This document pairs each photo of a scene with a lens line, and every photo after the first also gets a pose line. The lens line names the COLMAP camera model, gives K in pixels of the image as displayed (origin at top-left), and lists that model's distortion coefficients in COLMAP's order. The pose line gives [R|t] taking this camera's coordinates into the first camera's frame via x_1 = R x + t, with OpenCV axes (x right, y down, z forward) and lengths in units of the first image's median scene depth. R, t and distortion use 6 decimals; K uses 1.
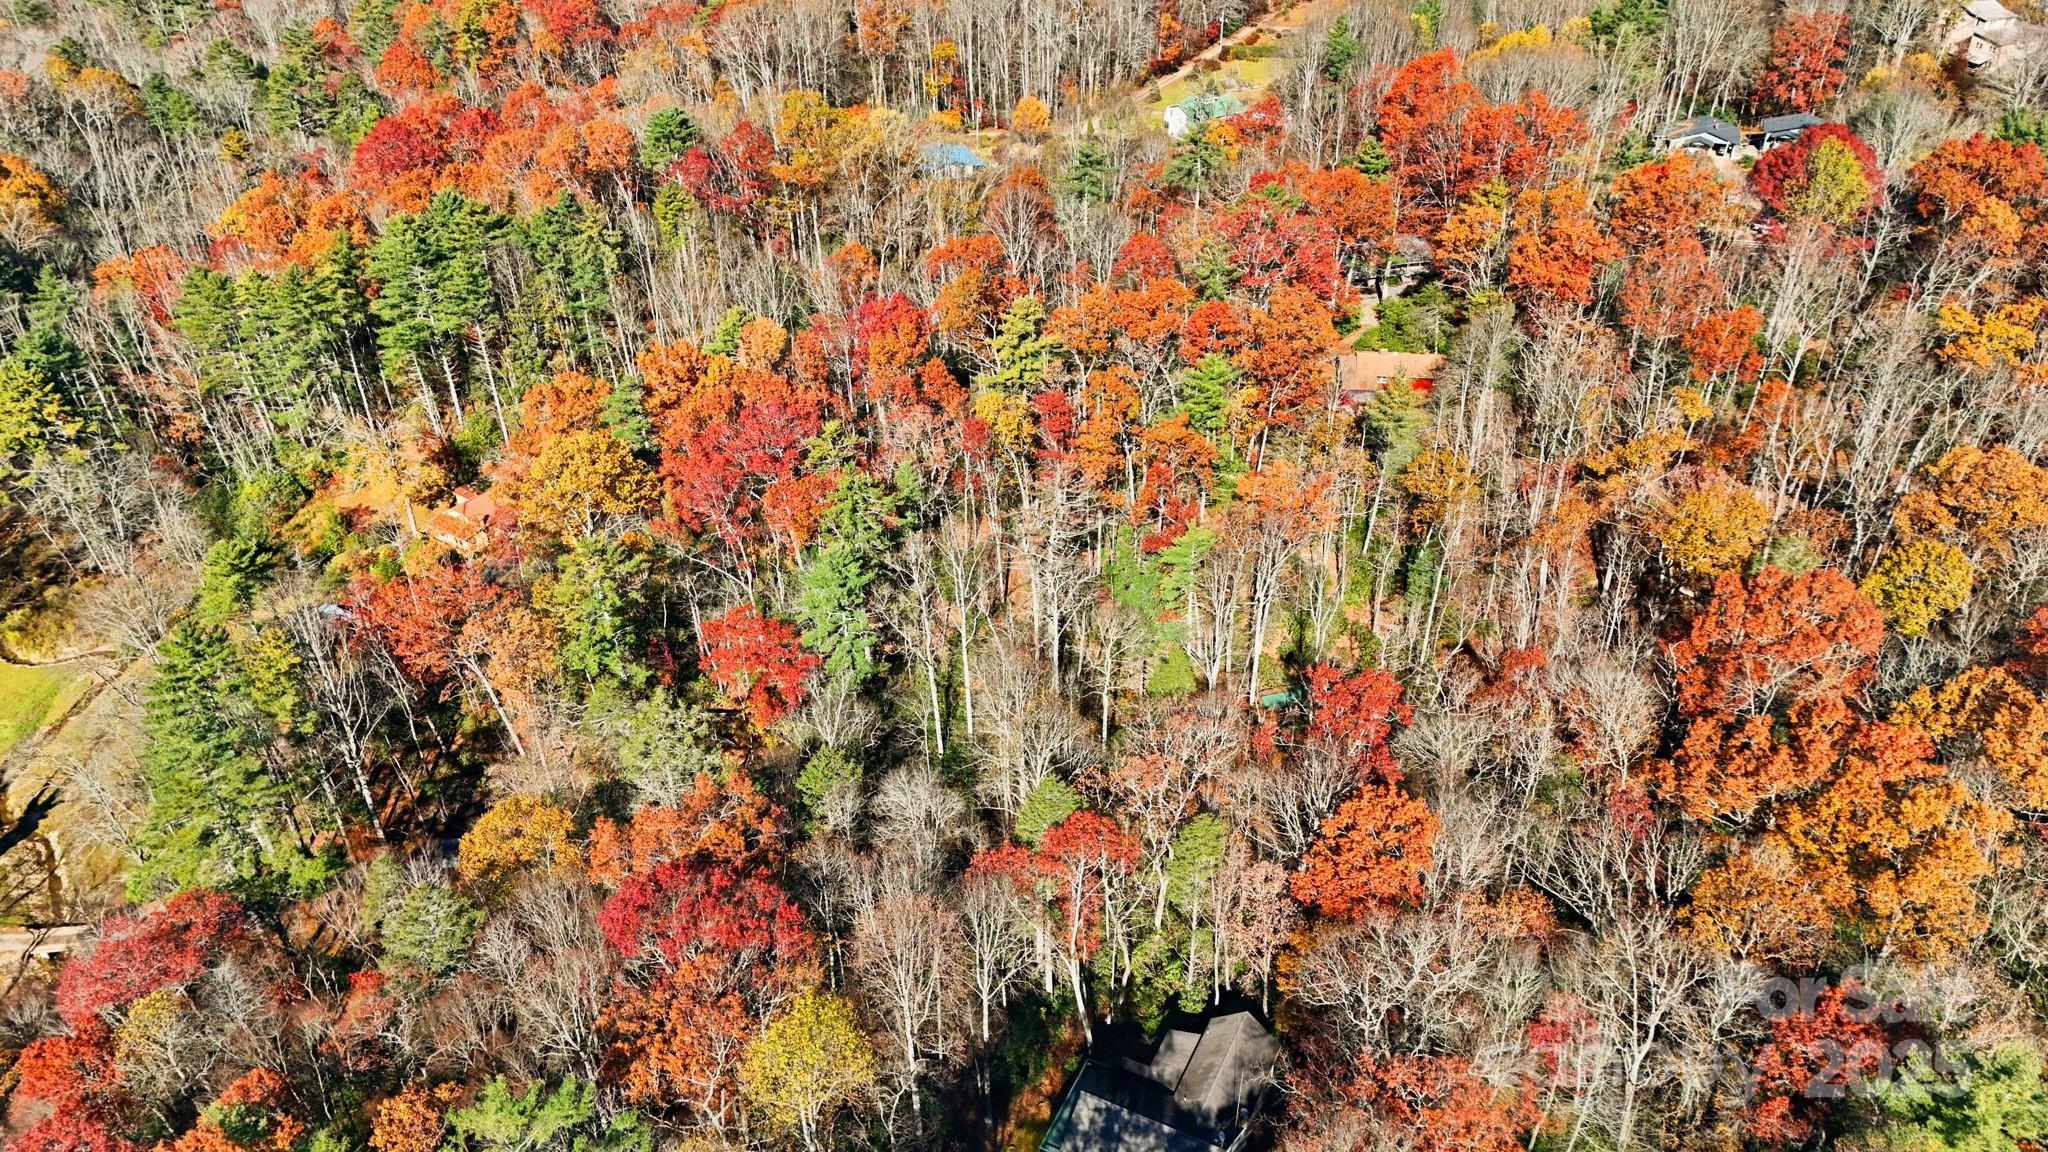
lens RADIAL K [[1478.0, 0, 1013.7], [0, 1478.0, 570.8], [0, 0, 1]] dist [0.072226, -0.053480]
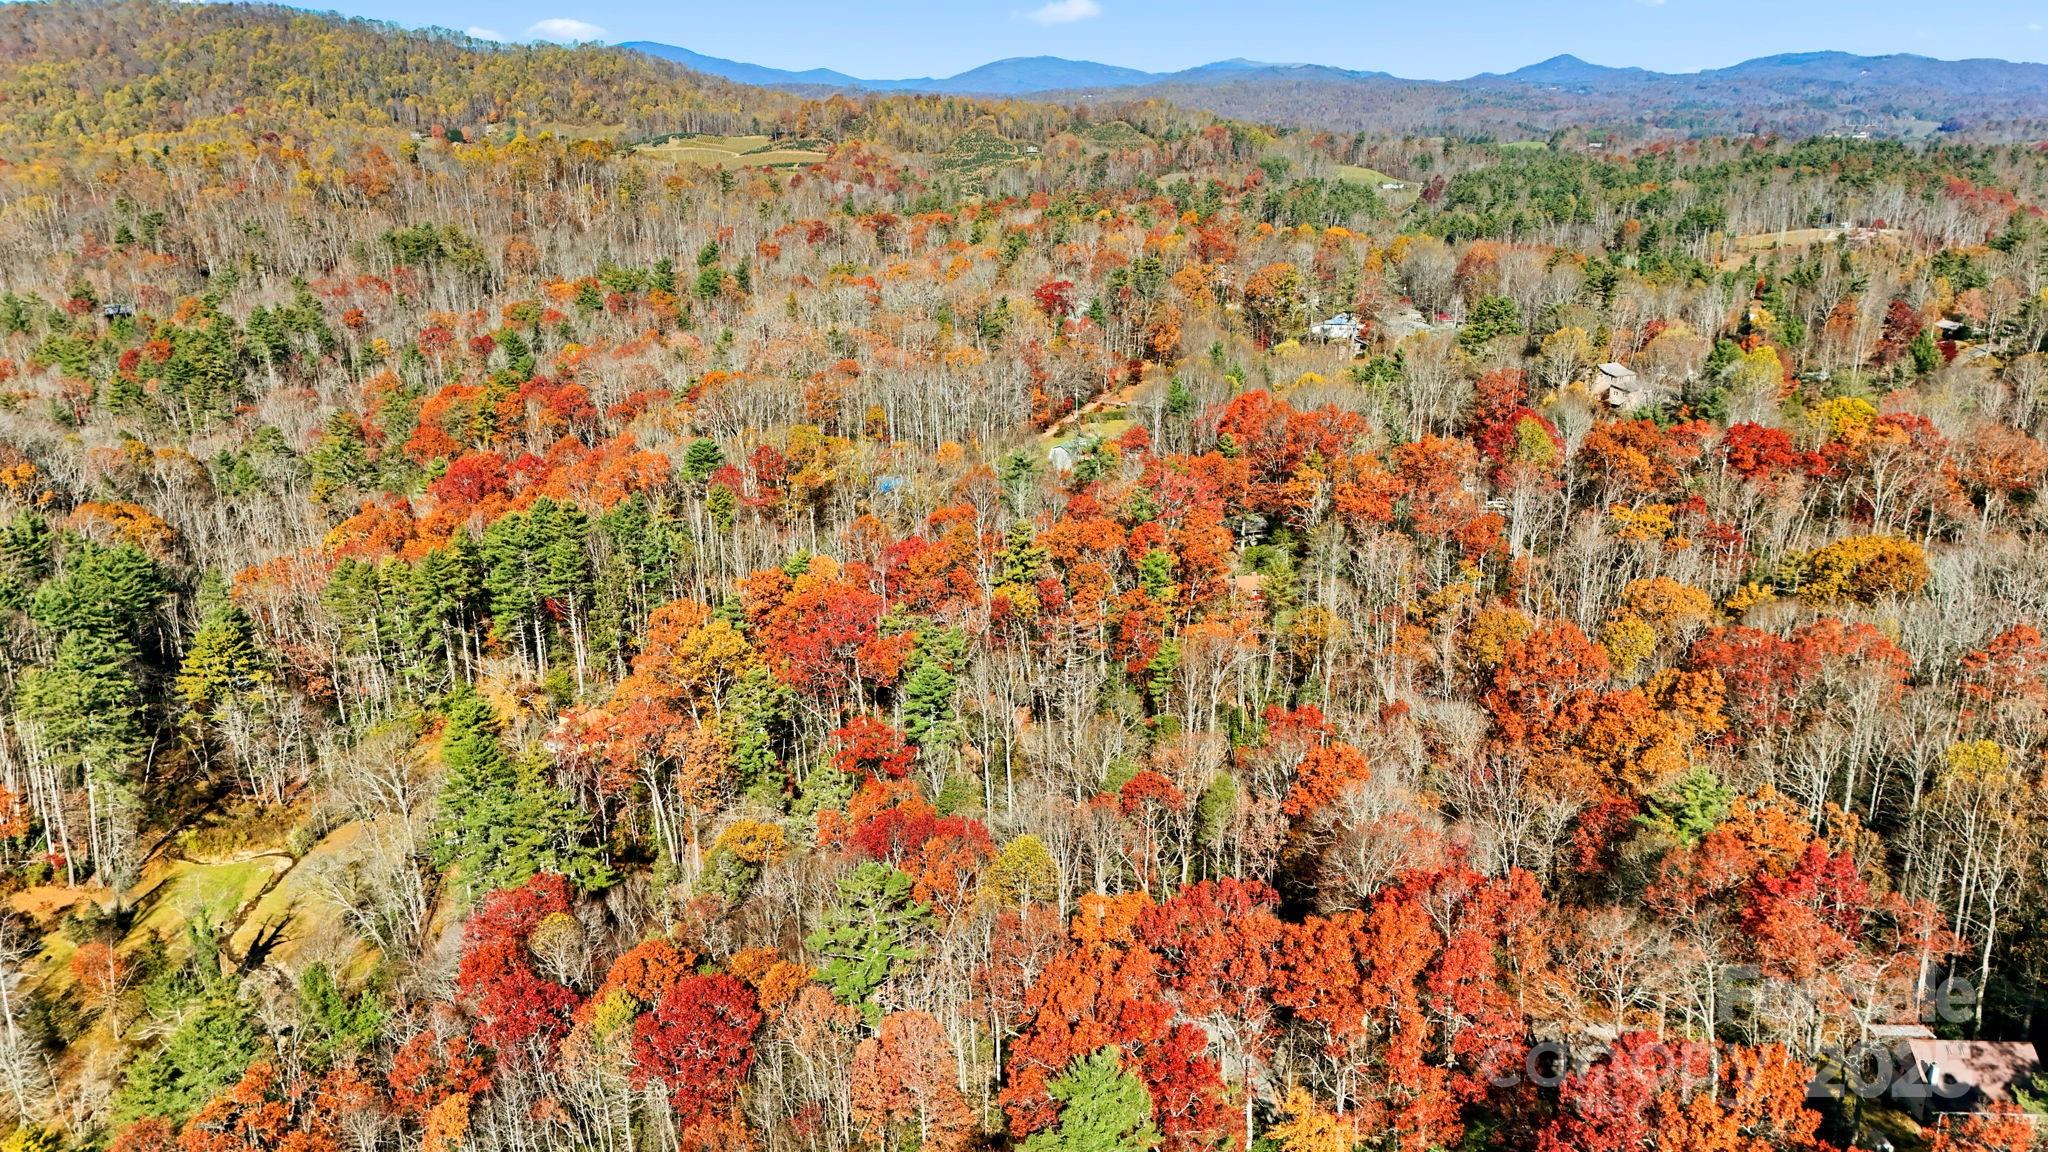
lens RADIAL K [[1478.0, 0, 1013.7], [0, 1478.0, 570.8], [0, 0, 1]] dist [0.072226, -0.053480]
pose [[0.988950, -0.040714, 0.142547, -0.165361], [0.079231, 0.957859, -0.276096, 0.206755], [-0.125299, 0.284339, 0.950501, -0.280121]]
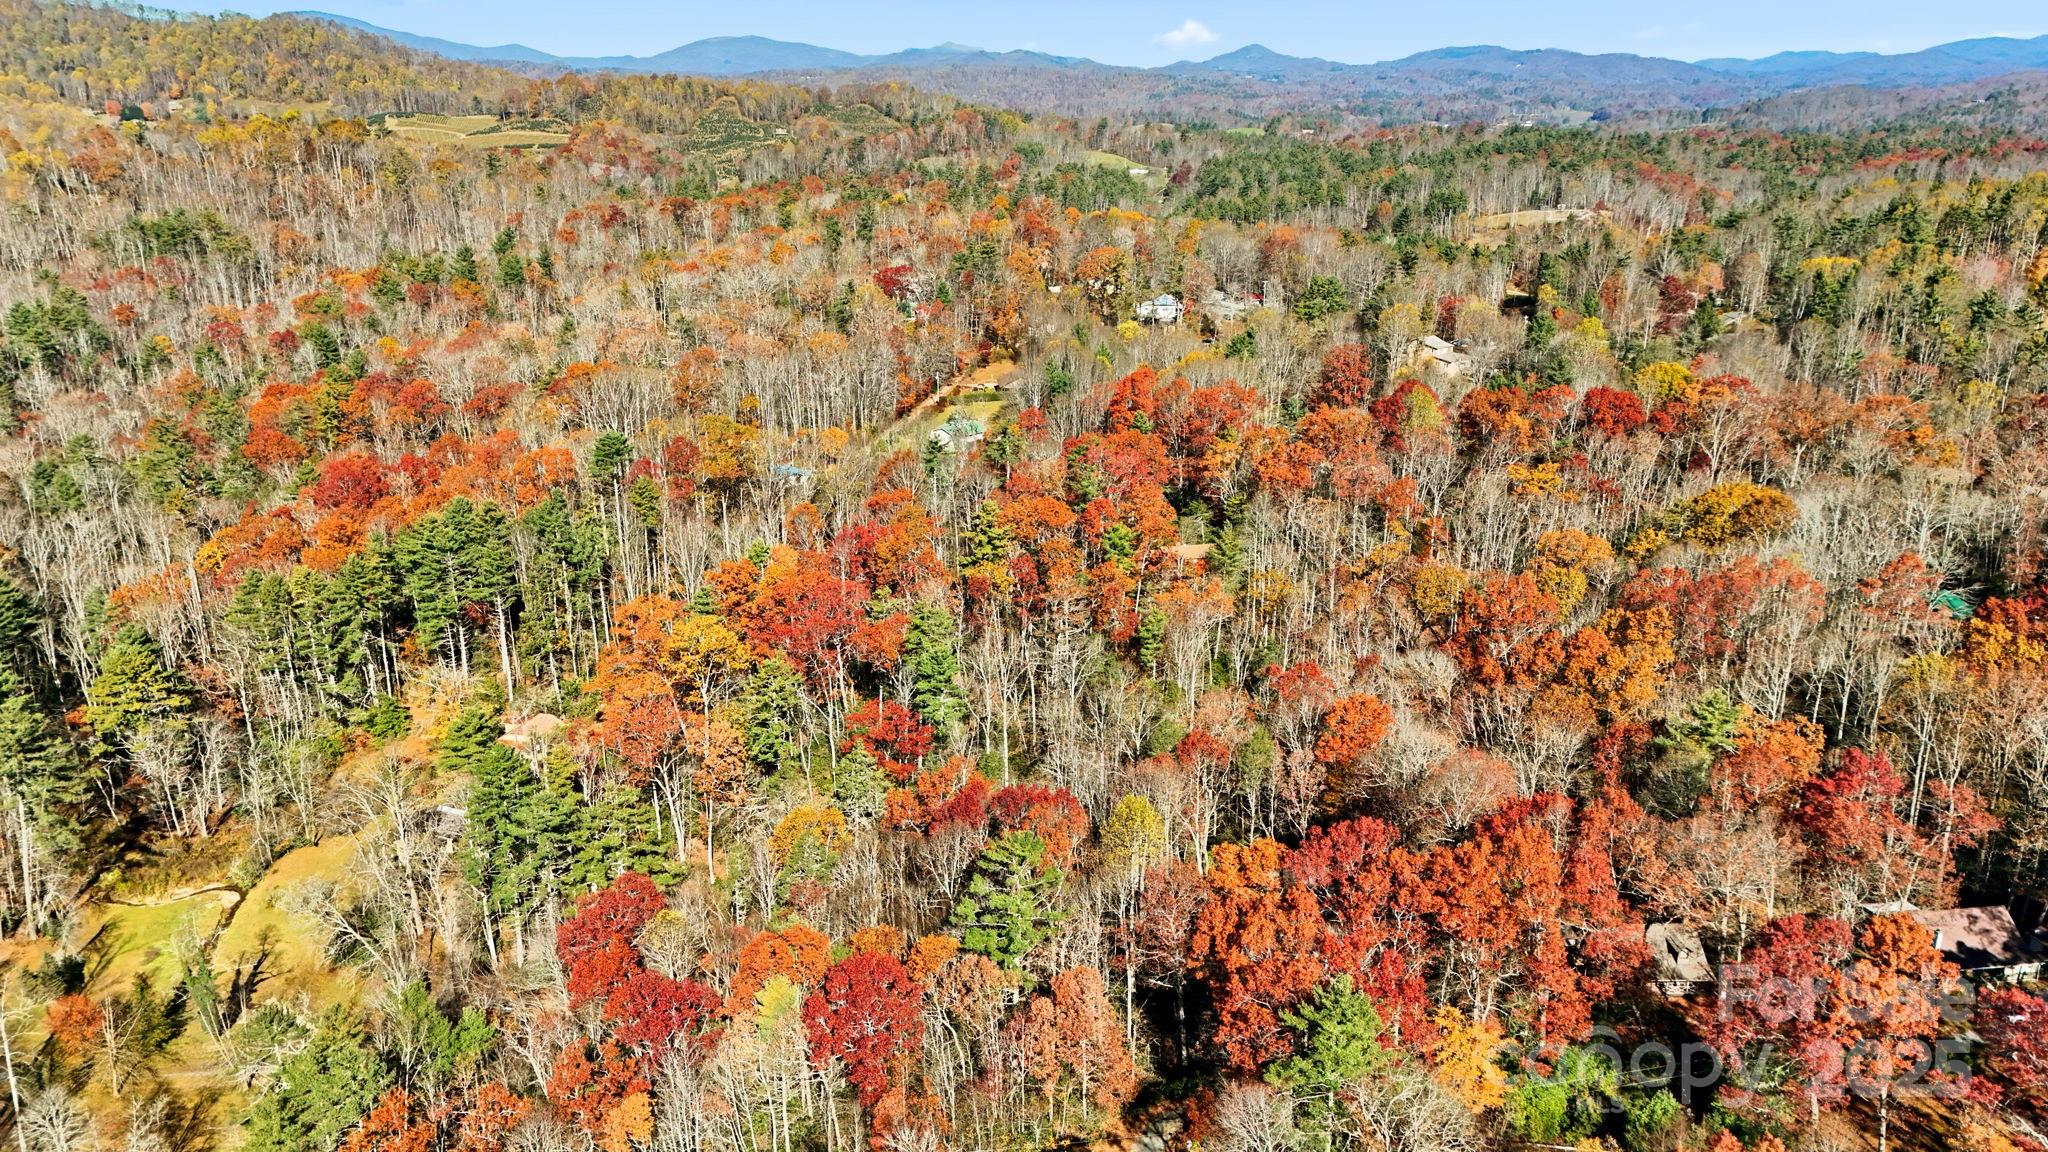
lens RADIAL K [[1478.0, 0, 1013.7], [0, 1478.0, 570.8], [0, 0, 1]] dist [0.072226, -0.053480]
pose [[0.945642, -0.090011, 0.312506, -0.346406], [0.171453, 0.954529, -0.243882, 0.195550], [-0.276344, 0.284205, 0.918075, -0.267404]]
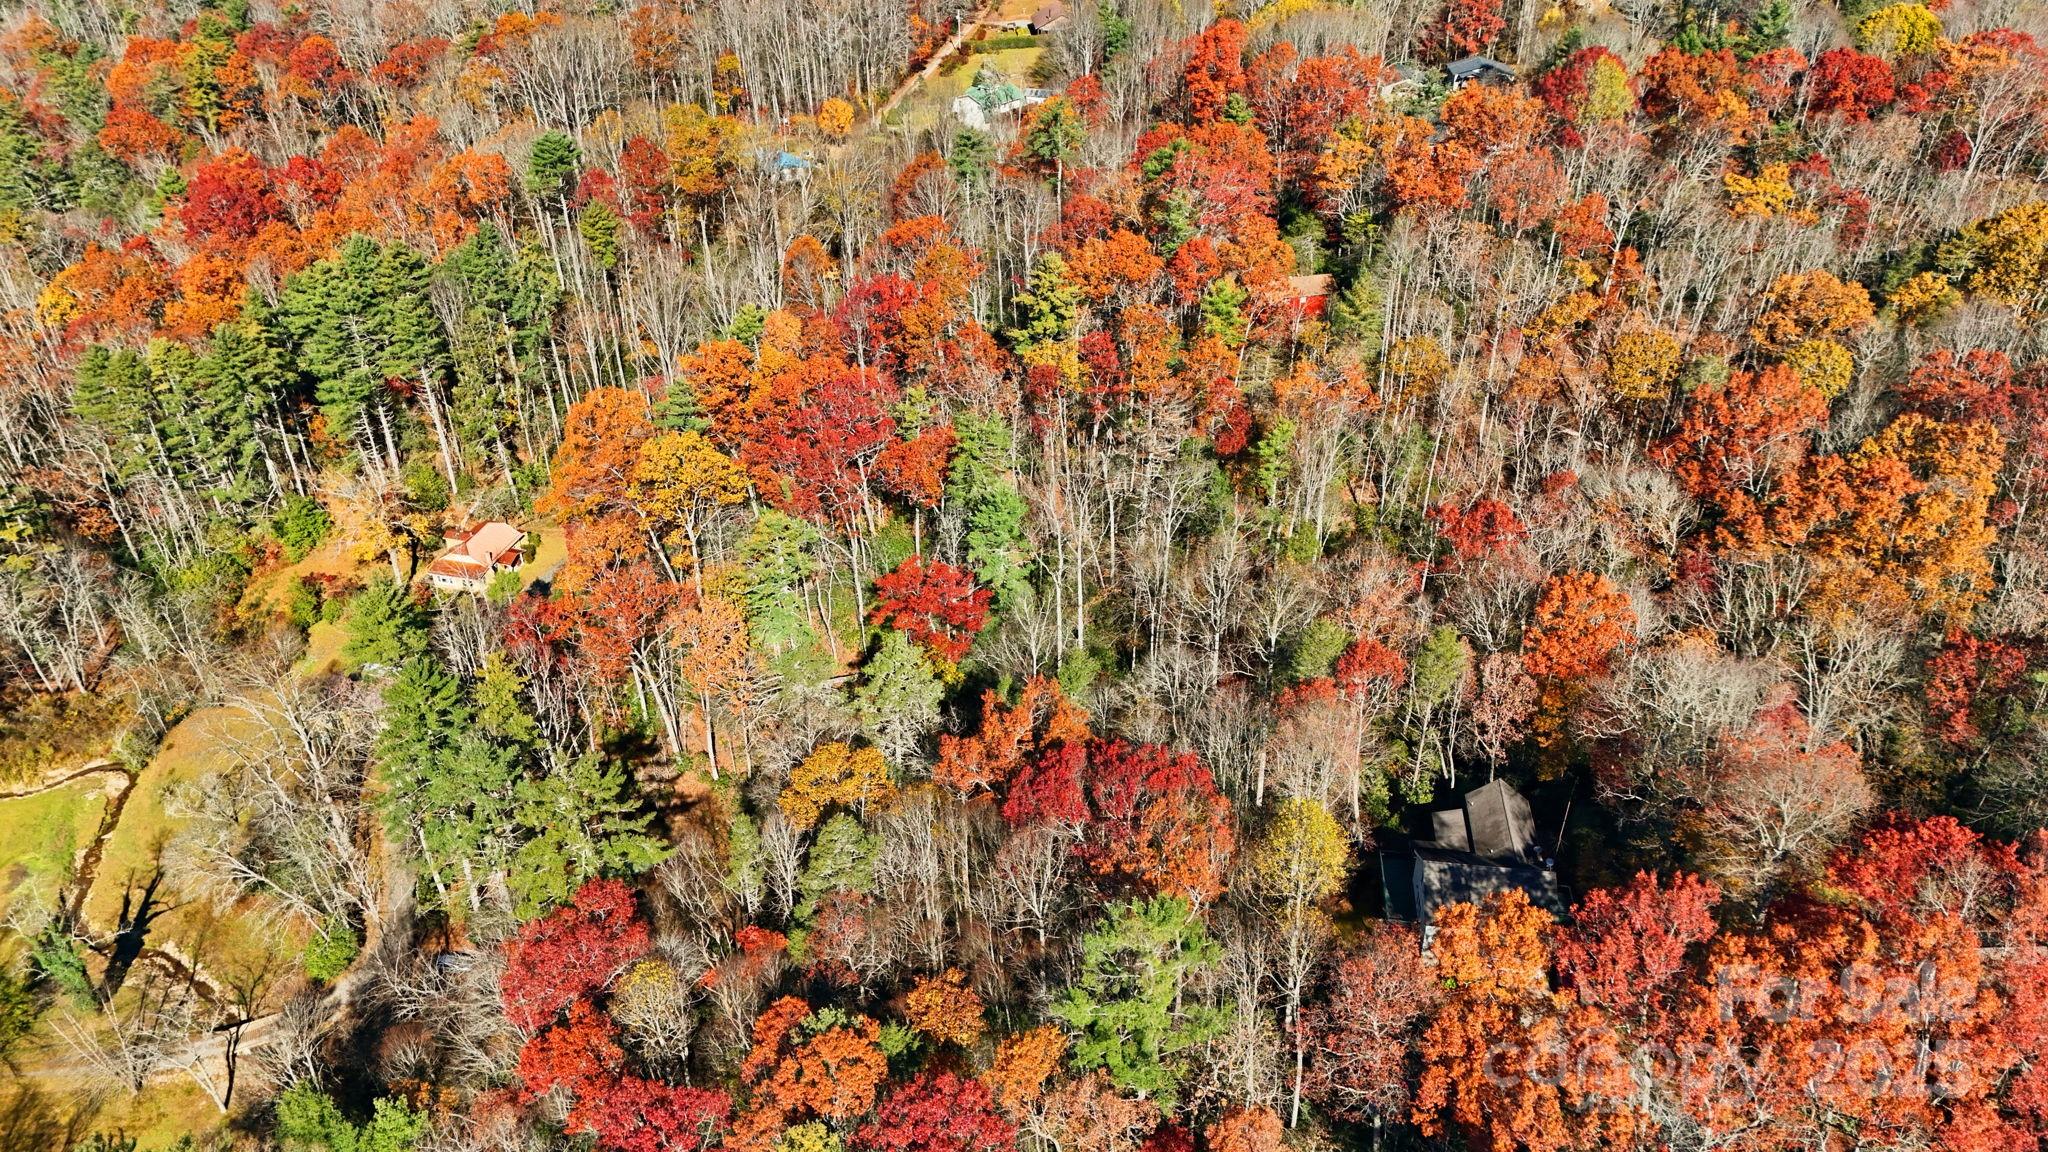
lens RADIAL K [[1492.0, 0, 1010.7], [0, 1492.0, 556.3], [0, 0, 1]] dist [0.080123, -0.063269]
pose [[0.946364, -0.173339, 0.272671, -0.291629], [0.179808, 0.983701, 0.001284, 0.024801], [-0.268449, 0.047813, 0.962107, -0.045622]]
